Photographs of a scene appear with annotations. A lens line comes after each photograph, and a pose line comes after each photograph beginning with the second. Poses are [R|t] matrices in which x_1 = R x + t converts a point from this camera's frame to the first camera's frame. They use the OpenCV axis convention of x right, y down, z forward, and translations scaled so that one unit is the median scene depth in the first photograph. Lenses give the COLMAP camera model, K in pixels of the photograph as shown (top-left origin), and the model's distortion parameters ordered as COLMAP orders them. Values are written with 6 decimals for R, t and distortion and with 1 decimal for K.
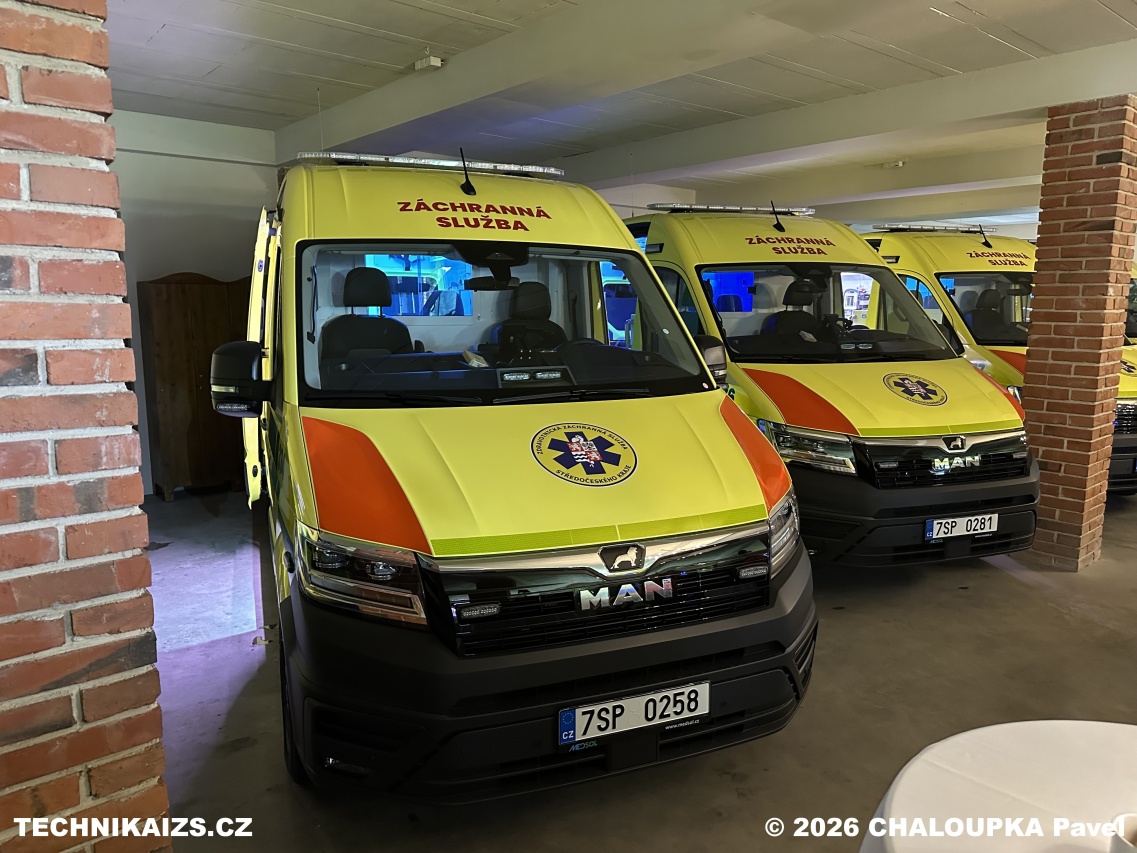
lens RADIAL K [[797.0, 0, 574.2], [0, 797.0, 420.3], [0, 0, 1]] dist [0.131712, -0.248125]
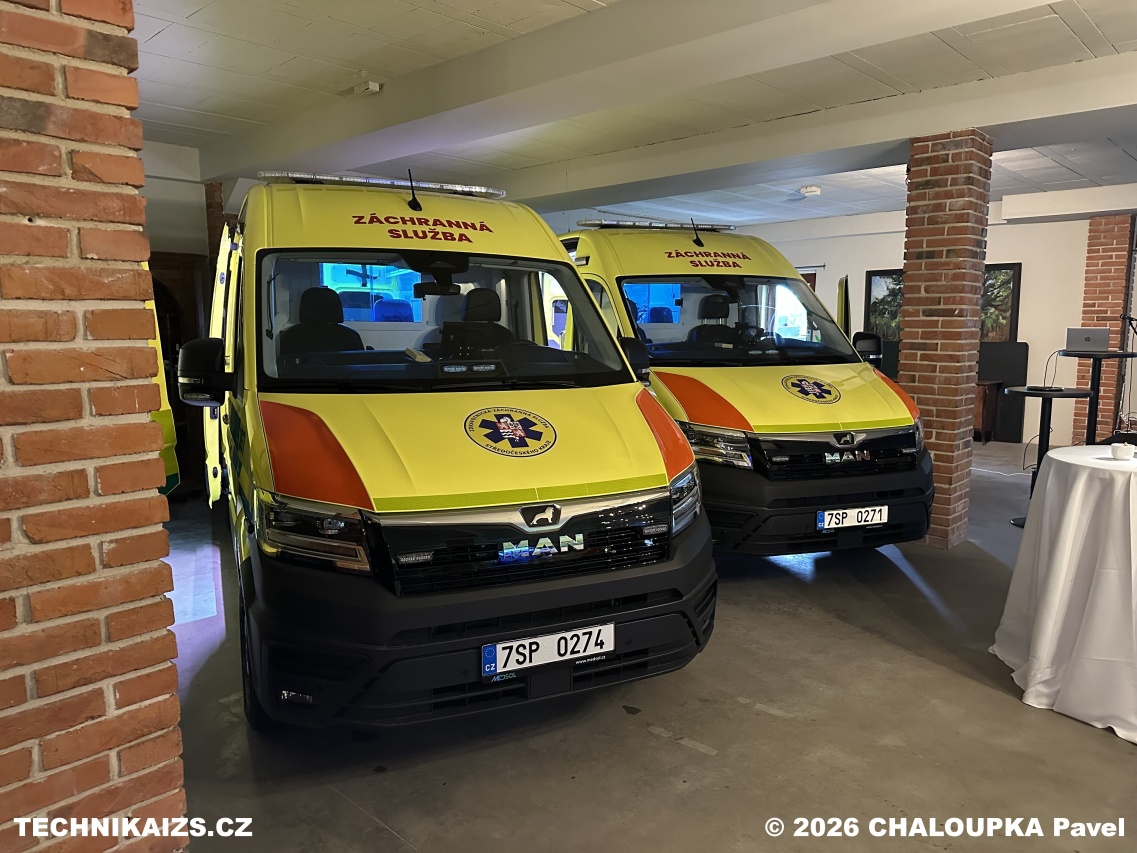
lens RADIAL K [[808.9, 0, 591.3], [0, 808.9, 399.2], [0, 0, 1]] dist [0.110252, -0.107180]
pose [[0.998476, -0.000656, 0.055187, 0.058299], [0.003310, 0.998840, -0.048028, 0.046852], [-0.055092, 0.048138, 0.997320, -0.165204]]
